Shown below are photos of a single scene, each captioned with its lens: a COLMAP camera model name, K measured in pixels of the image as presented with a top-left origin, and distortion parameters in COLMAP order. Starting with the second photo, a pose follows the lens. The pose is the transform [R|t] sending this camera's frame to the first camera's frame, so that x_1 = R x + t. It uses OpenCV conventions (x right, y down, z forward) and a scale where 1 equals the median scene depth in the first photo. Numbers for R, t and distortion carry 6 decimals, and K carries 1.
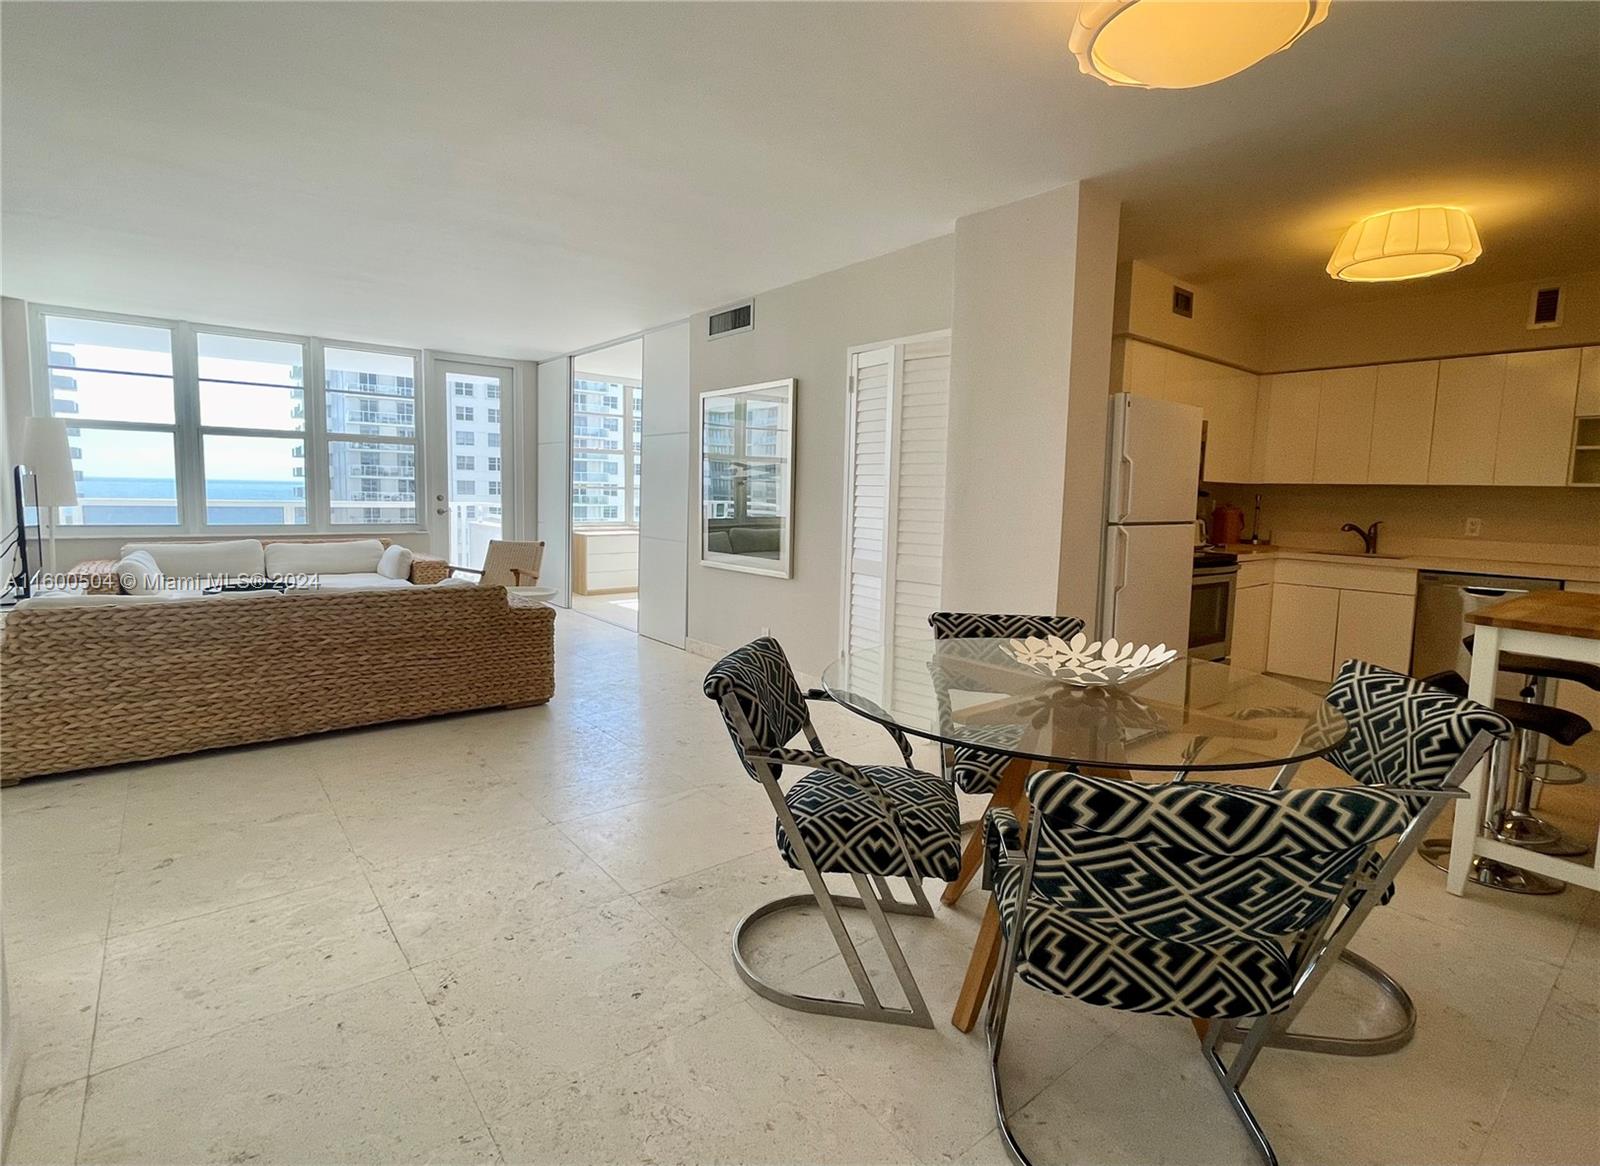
lens RADIAL K [[821.5, 0, 807.9], [0, 821.5, 573.7], [0, 0, 1]] dist [0.007308, 0.001276]
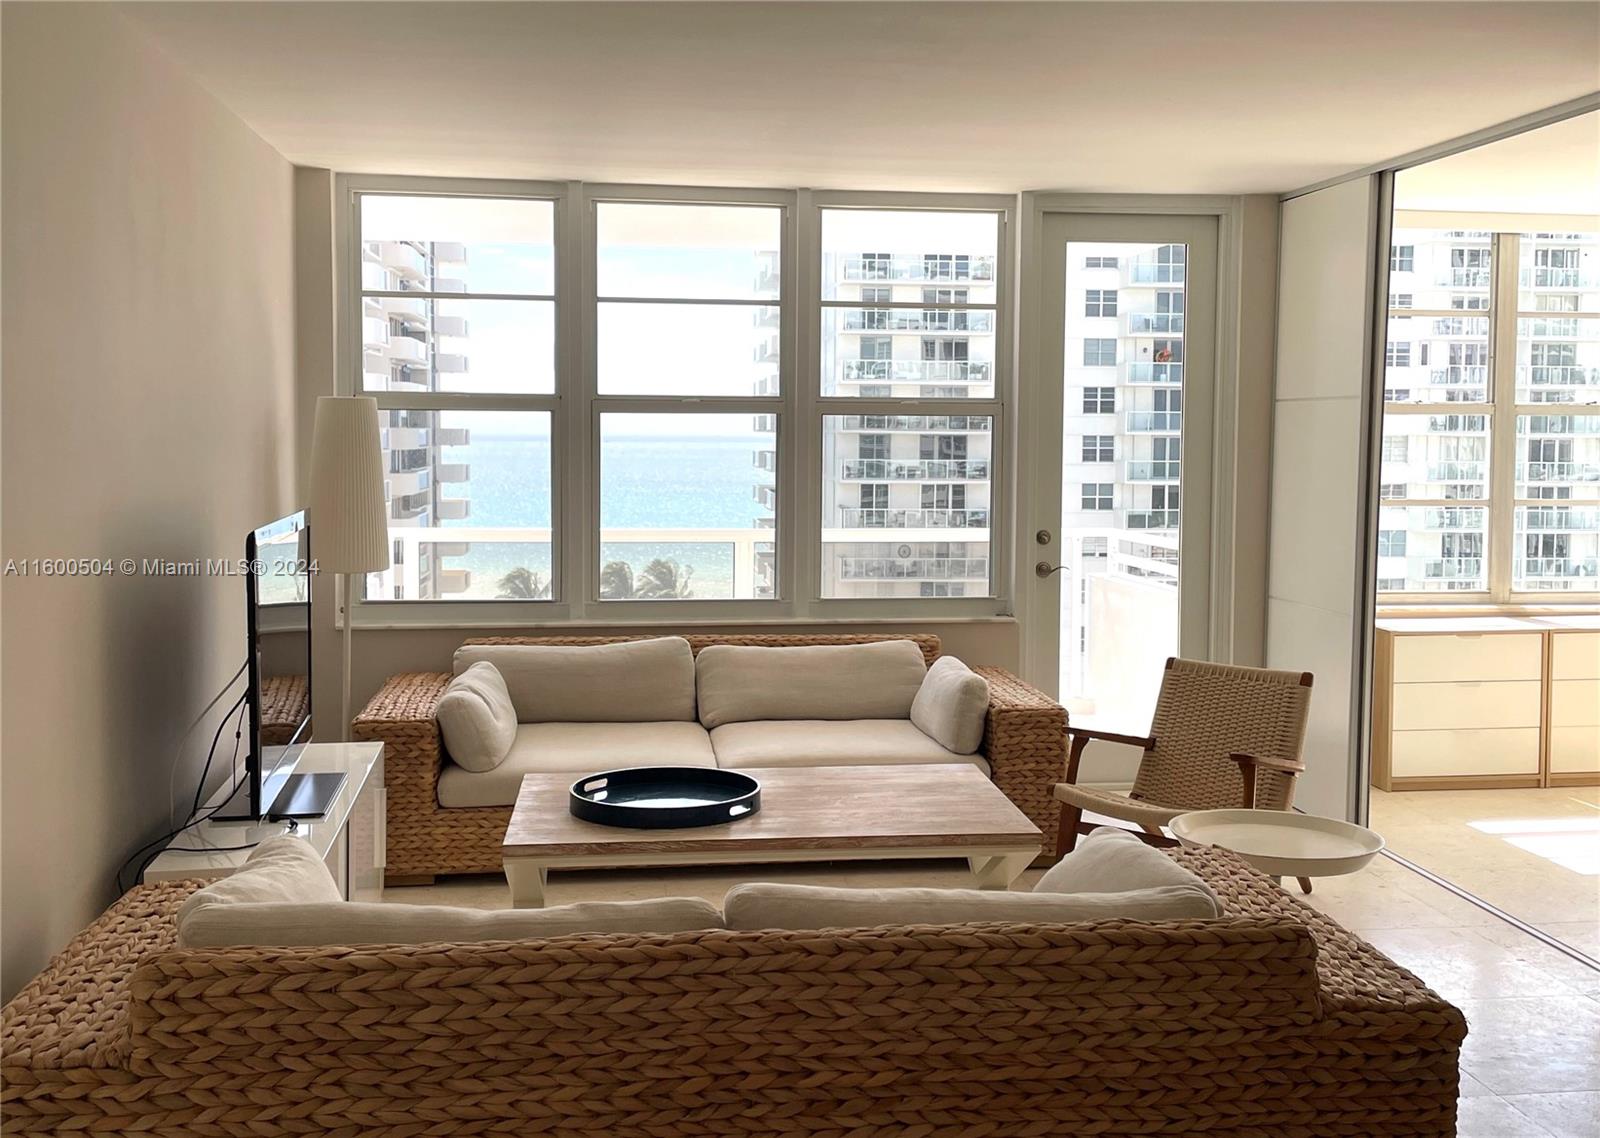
lens RADIAL K [[1648.4, 0, 800.9], [0, 1648.4, 569.8], [0, 0, 1]] dist [0.085459, 0.000000]
pose [[0.864557, 0.025179, -0.501903, -0.144719], [-0.035395, 0.999315, -0.010837, -0.071477], [0.501286, 0.027134, 0.864856, 0.227406]]
